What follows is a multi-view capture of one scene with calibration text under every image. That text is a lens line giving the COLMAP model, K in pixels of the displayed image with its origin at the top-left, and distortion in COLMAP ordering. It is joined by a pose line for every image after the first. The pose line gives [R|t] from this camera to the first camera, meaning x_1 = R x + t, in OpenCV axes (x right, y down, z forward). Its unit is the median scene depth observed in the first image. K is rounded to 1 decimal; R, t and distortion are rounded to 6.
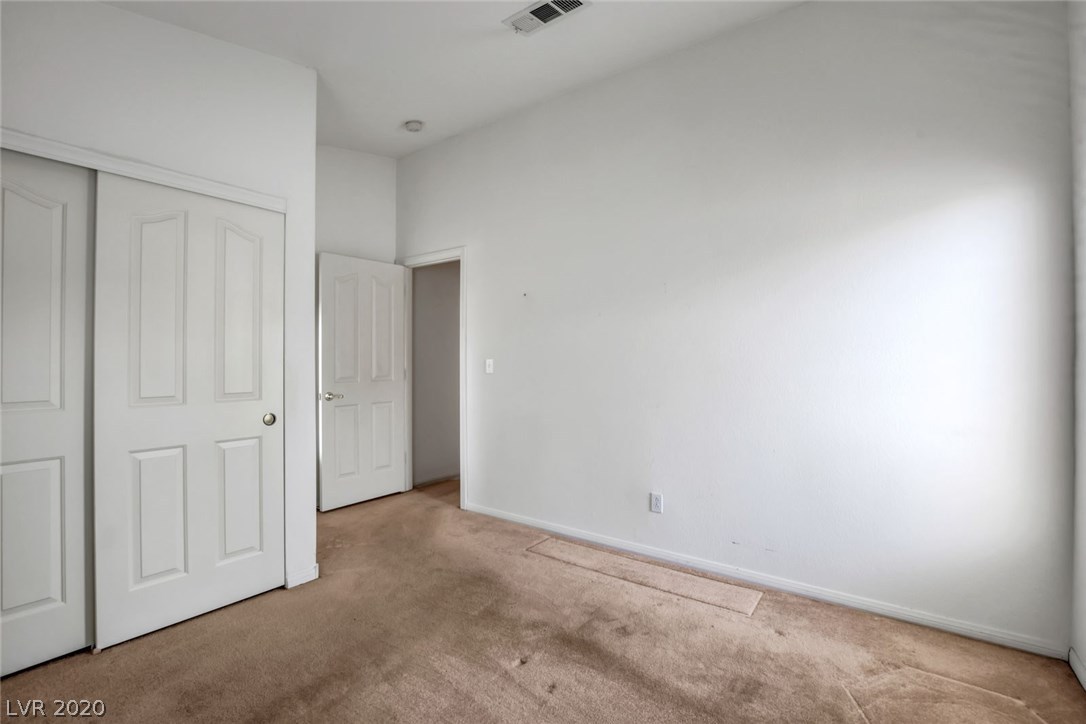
lens RADIAL K [[487.4, 0, 543.9], [0, 487.4, 353.3], [0, 0, 1]] dist [-0.021171, 0.002991]
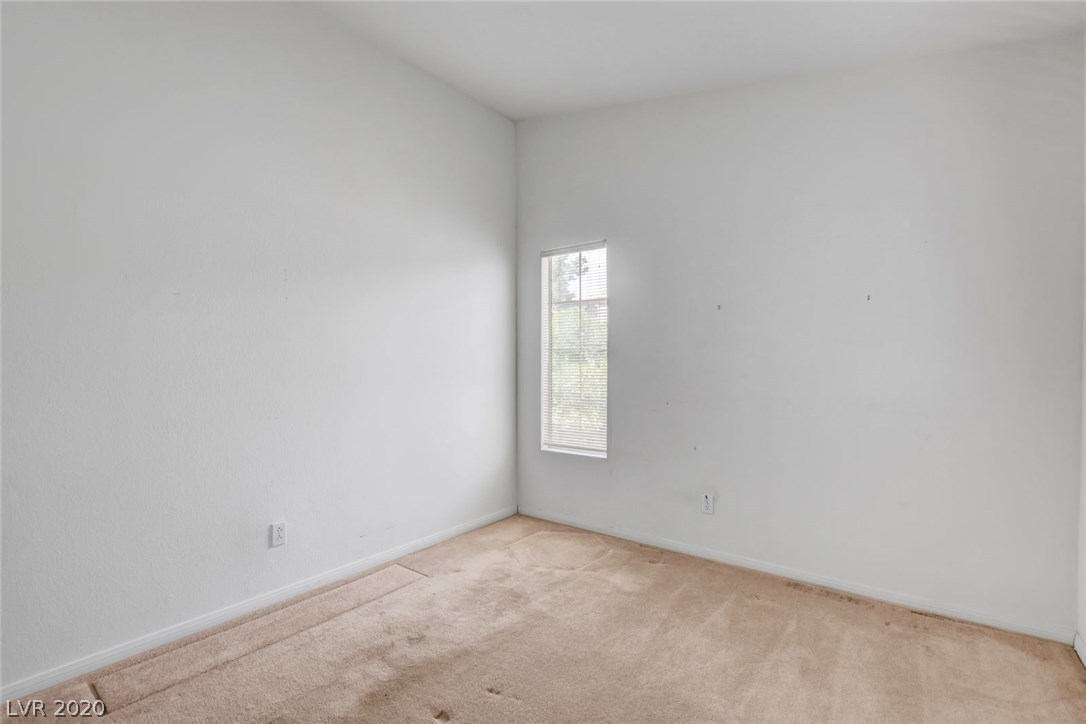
lens RADIAL K [[487.4, 0, 548.5], [0, 487.4, 371.1], [0, 0, 1]] dist [-0.021171, 0.002991]
pose [[0.014413, -0.011981, 0.999824, -0.684812], [-0.004183, 0.999919, 0.012043, 0.023467], [-0.999887, -0.004356, 0.014362, 0.630714]]
